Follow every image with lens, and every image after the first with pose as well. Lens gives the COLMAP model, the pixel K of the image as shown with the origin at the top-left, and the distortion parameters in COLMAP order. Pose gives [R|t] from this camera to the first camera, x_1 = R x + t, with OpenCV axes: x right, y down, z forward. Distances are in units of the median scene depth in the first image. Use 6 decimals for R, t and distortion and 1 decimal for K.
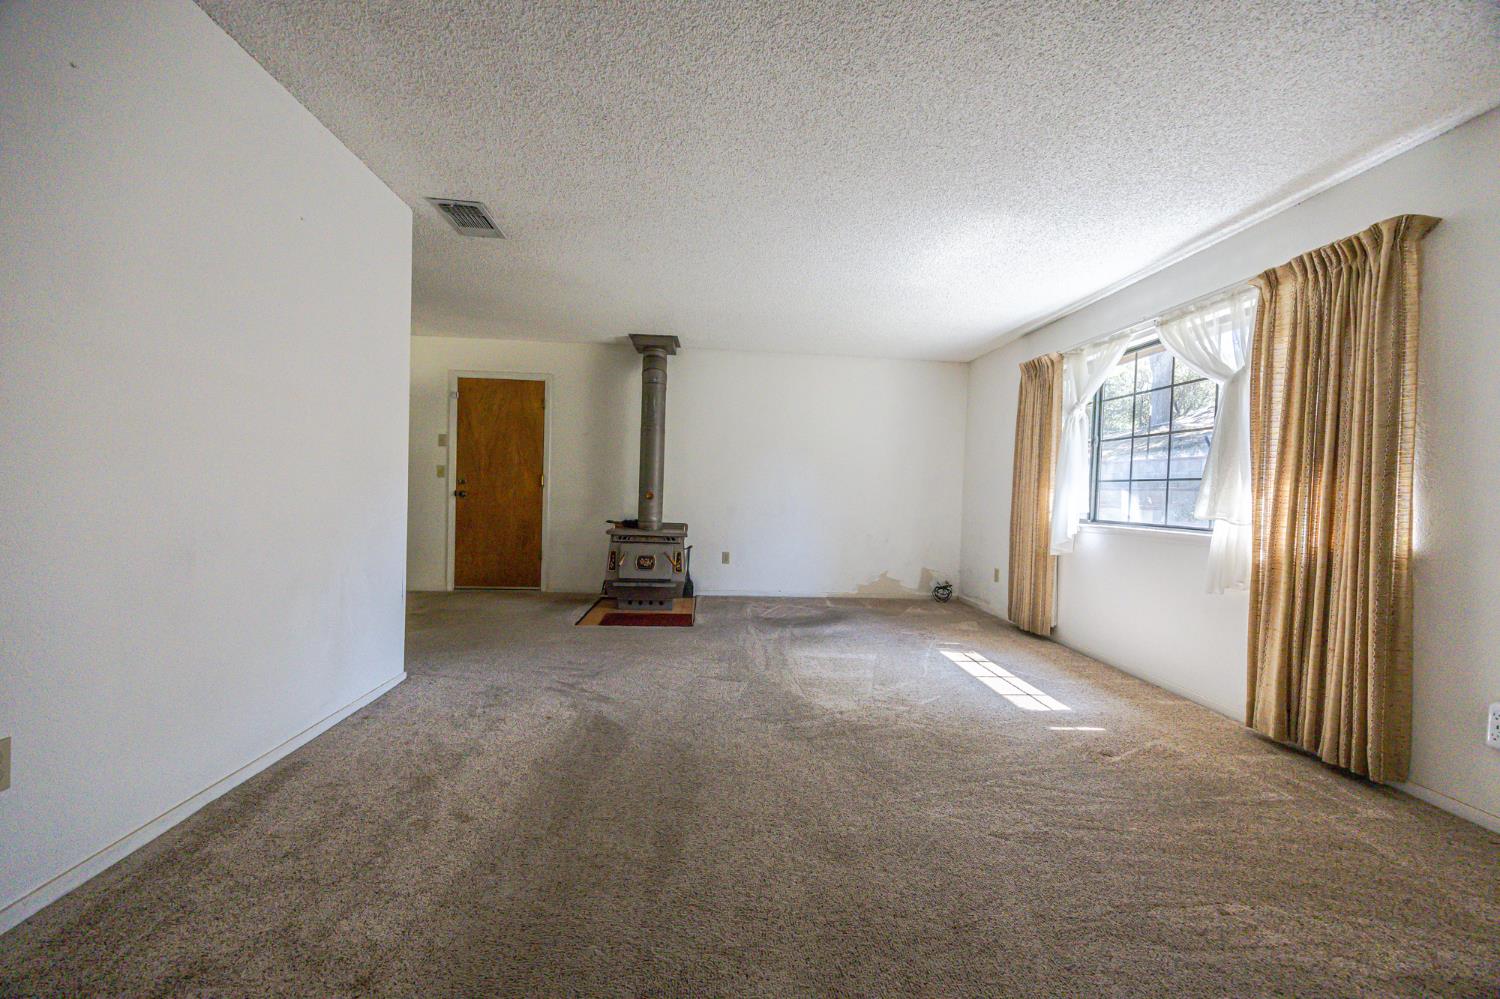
lens RADIAL K [[569.2, 0, 749.3], [0, 569.2, 504.2], [0, 0, 1]] dist [-0.000815, -0.000027]
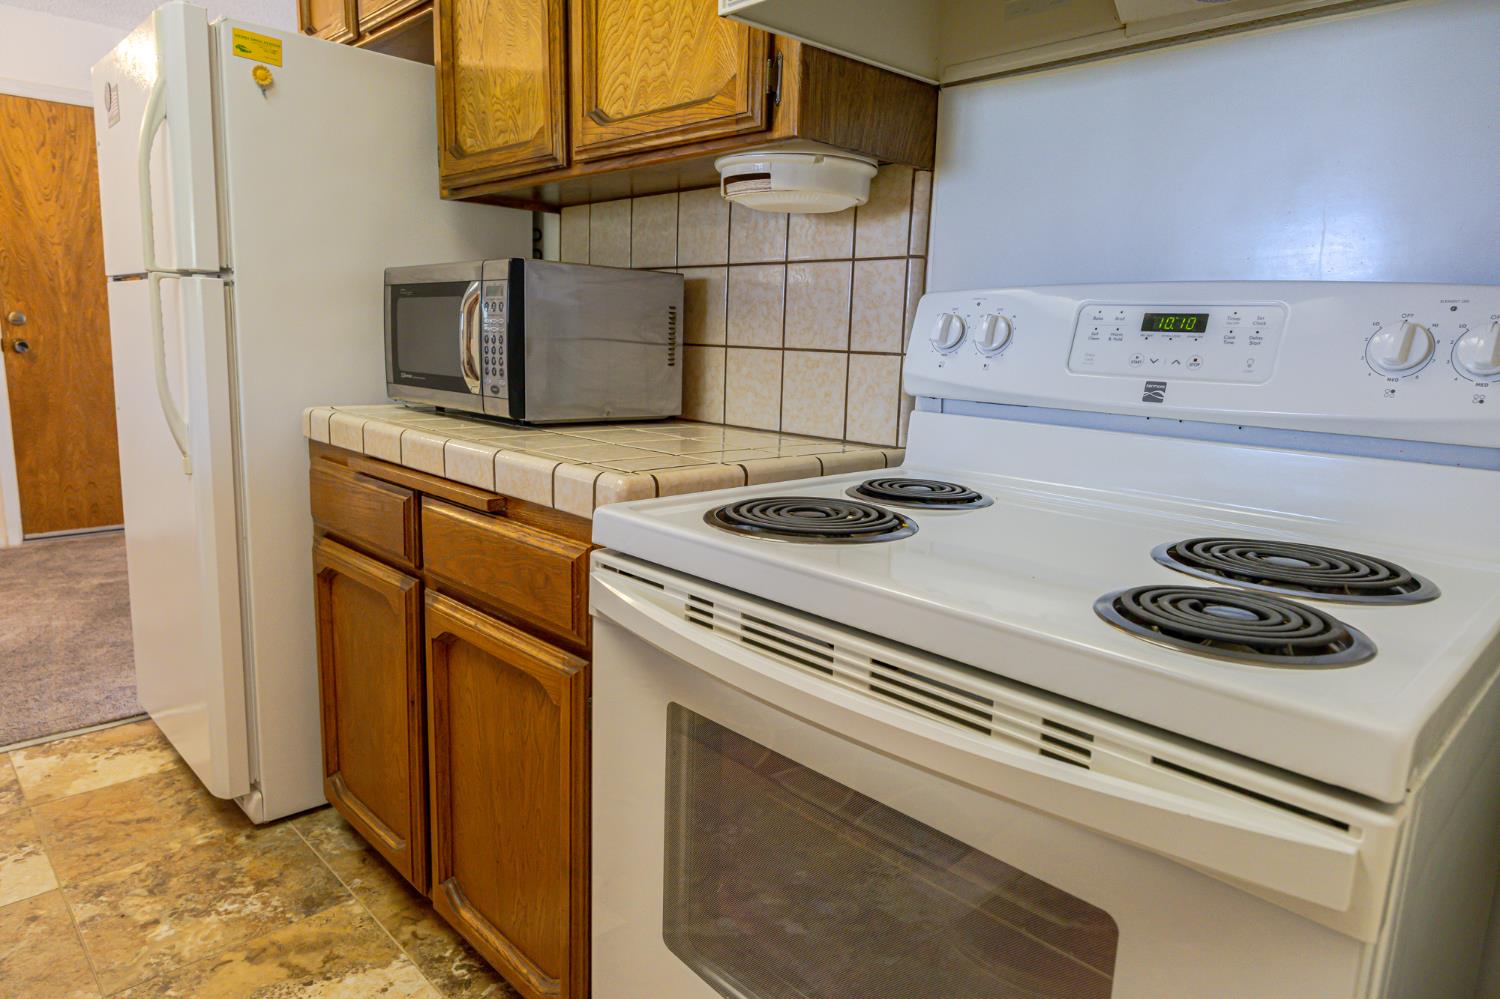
lens RADIAL K [[932.8, 0, 750.0], [0, 932.8, 499.5], [0, 0, 1]] dist [-0.003126, -0.000155]
pose [[0.768875, -0.118278, 0.628364, -1.092024], [0.005171, 0.983860, 0.178866, -0.060585], [-0.639378, -0.134276, 0.757077, -0.037931]]
